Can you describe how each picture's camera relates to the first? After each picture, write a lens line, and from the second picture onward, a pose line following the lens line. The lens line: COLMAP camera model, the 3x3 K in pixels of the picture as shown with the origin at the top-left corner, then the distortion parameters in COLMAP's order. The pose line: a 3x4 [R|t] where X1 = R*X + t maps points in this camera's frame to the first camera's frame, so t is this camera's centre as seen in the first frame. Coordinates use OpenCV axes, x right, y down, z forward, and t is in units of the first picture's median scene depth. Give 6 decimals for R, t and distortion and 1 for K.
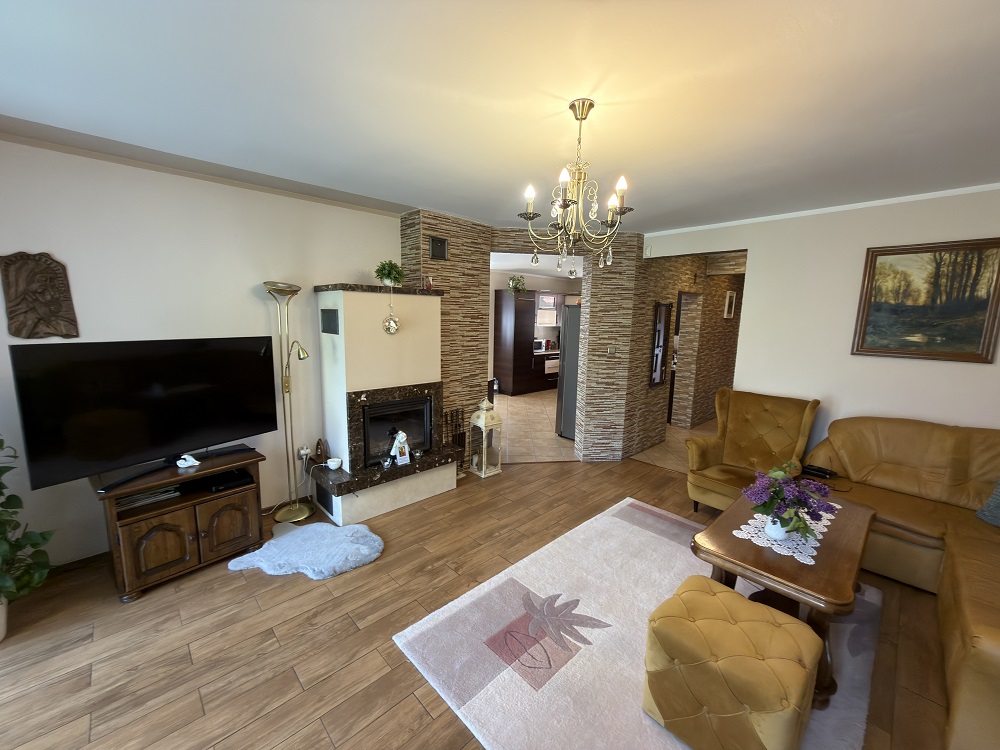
lens RADIAL K [[399.9, 0, 498.4], [0, 399.9, 375.6], [0, 0, 1]] dist [0.000069, 0.000546]
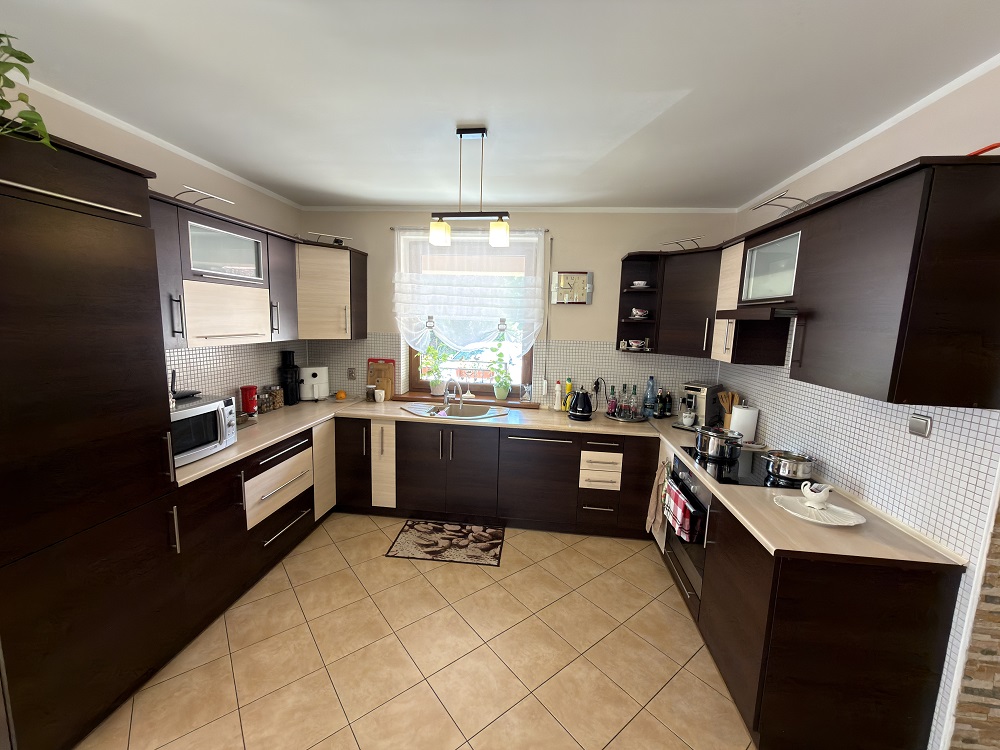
lens RADIAL K [[399.9, 0, 504.5], [0, 399.9, 374.4], [0, 0, 1]] dist [0.000069, 0.000546]
pose [[0.762640, -0.088213, 0.640779, 0.204366], [0.081813, 0.995856, 0.039723, -0.239504], [-0.641628, 0.022130, 0.766697, 1.641903]]
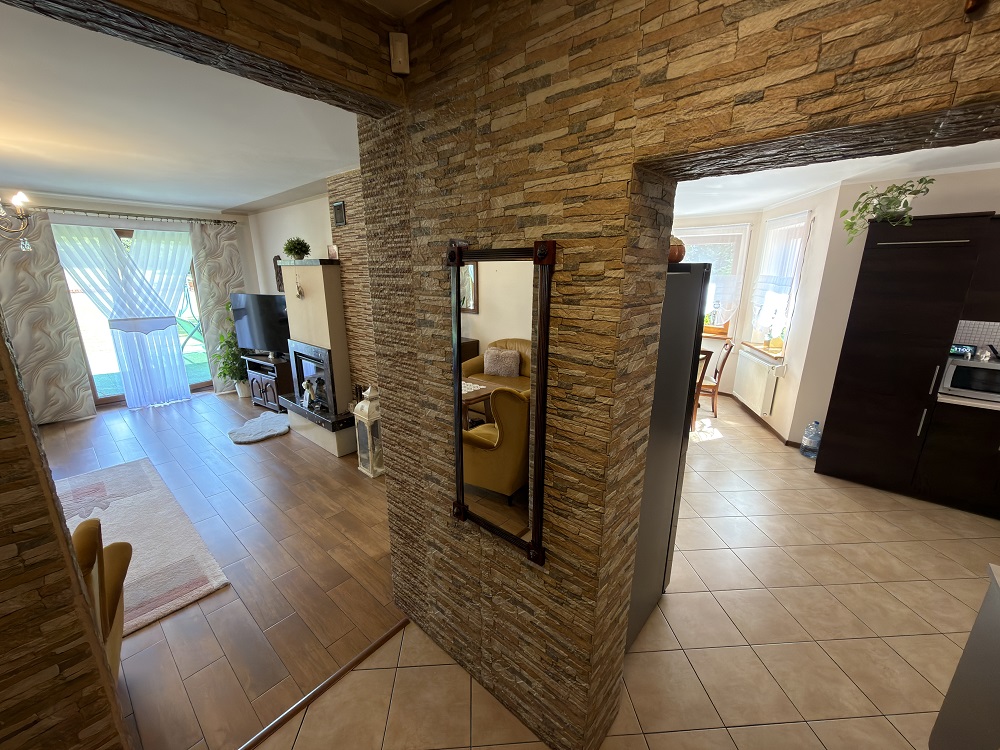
lens RADIAL K [[399.9, 0, 500.4], [0, 399.9, 376.3], [0, 0, 1]] dist [0.000069, 0.000546]
pose [[0.089682, 0.234961, -0.967859, 0.890315], [-0.153362, 0.963443, 0.219678, -0.208515], [0.984092, 0.128731, 0.122437, 1.292117]]
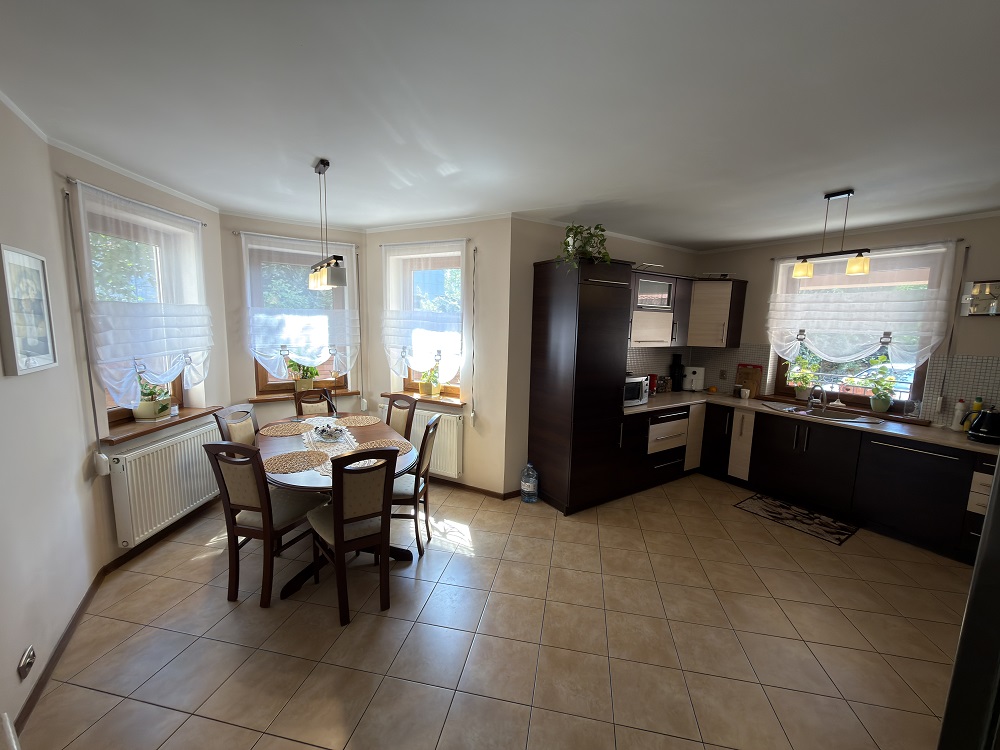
lens RADIAL K [[399.9, 0, 497.4], [0, 399.9, 374.3], [0, 0, 1]] dist [0.000069, 0.000546]
pose [[0.983306, 0.024240, -0.180335, 0.073005], [-0.028887, 0.999314, -0.023186, -0.183948], [0.179650, 0.028008, 0.983332, 1.261568]]
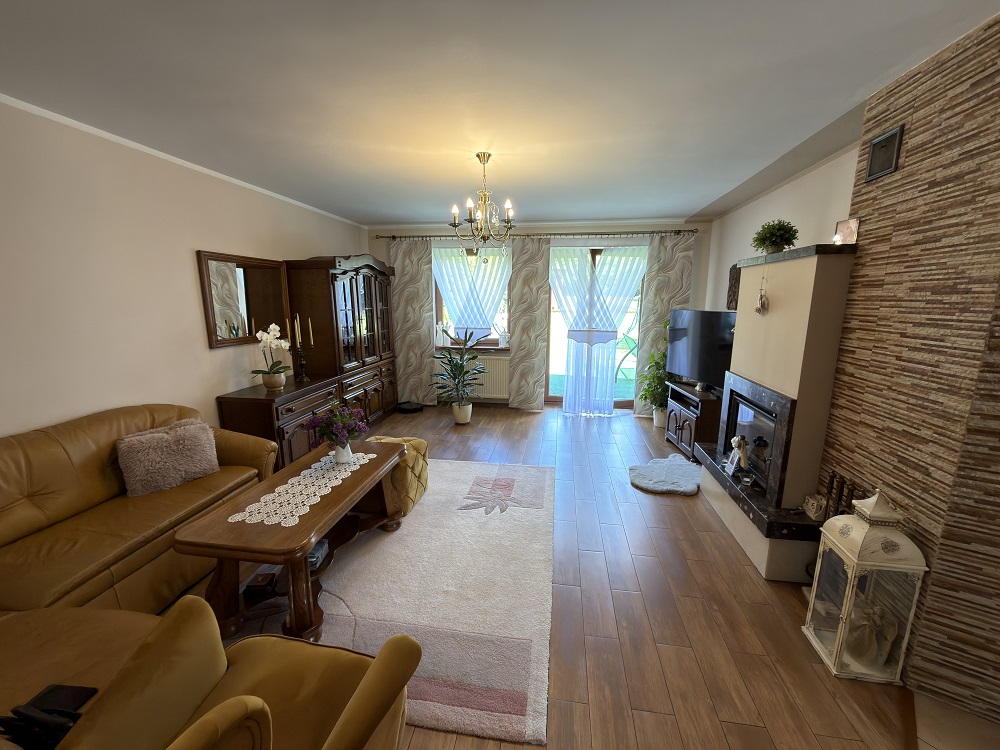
lens RADIAL K [[399.9, 0, 502.0], [0, 399.9, 375.1], [0, 0, 1]] dist [0.000069, 0.000546]
pose [[-0.788828, 0.094144, -0.607361, 0.556470], [-0.111765, 0.949750, 0.292375, -0.144868], [0.604366, 0.298516, -0.738668, 1.147345]]
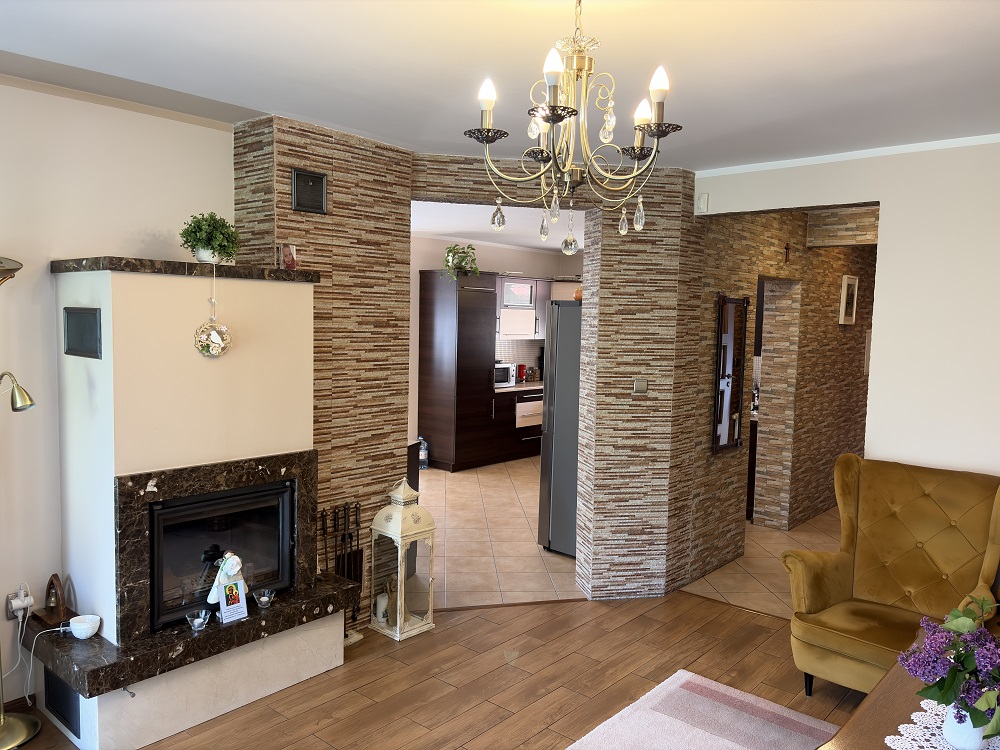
lens RADIAL K [[755.9, 0, 498.7], [0, 755.9, 379.5], [0, 0, 1]] dist [0.051804, -0.046878]
pose [[0.995519, -0.006086, 0.094369, -0.000640], [0.012382, 0.997724, -0.066284, -0.007313], [-0.093751, 0.067156, 0.993328, 0.017385]]
